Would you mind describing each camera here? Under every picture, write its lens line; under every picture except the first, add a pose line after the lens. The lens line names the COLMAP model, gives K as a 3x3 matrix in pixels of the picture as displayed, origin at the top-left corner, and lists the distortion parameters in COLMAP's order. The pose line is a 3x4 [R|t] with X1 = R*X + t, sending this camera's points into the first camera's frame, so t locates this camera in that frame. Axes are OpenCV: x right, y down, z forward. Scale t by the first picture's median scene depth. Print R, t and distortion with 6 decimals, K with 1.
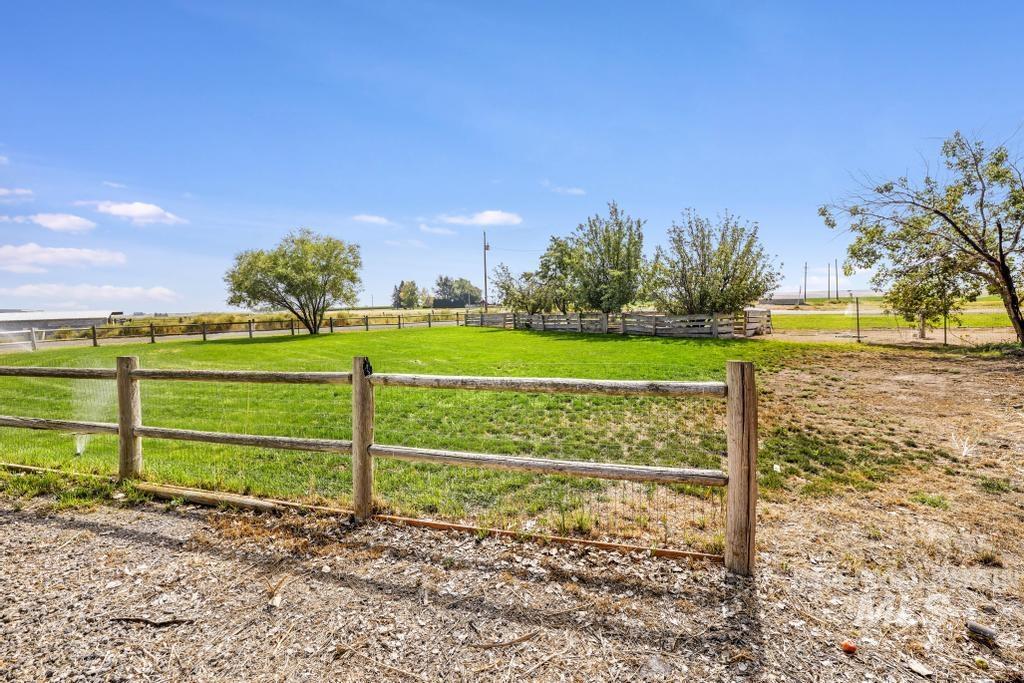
lens RADIAL K [[444.0, 0, 511.3], [0, 444.0, 338.5], [0, 0, 1]] dist [0.003633, 0.002050]
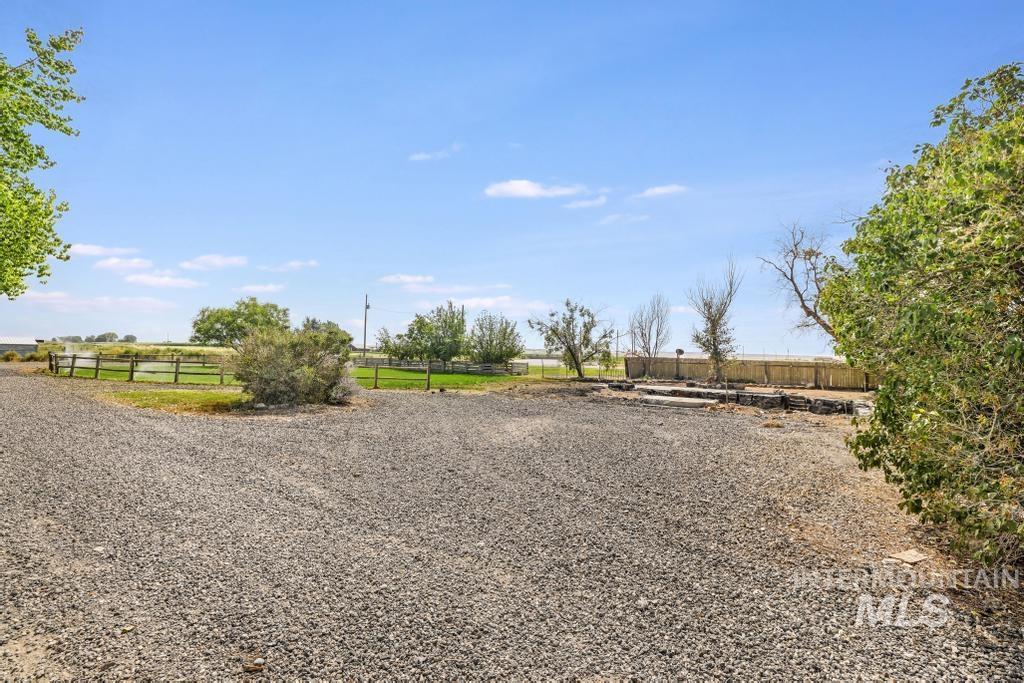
lens RADIAL K [[444.0, 0, 507.8], [0, 444.0, 337.3], [0, 0, 1]] dist [0.003633, 0.002050]
pose [[0.958503, 0.063575, 0.277902, -0.039005], [-0.032113, 0.992691, -0.116334, 0.044801], [-0.283267, 0.102582, 0.953539, -0.721832]]
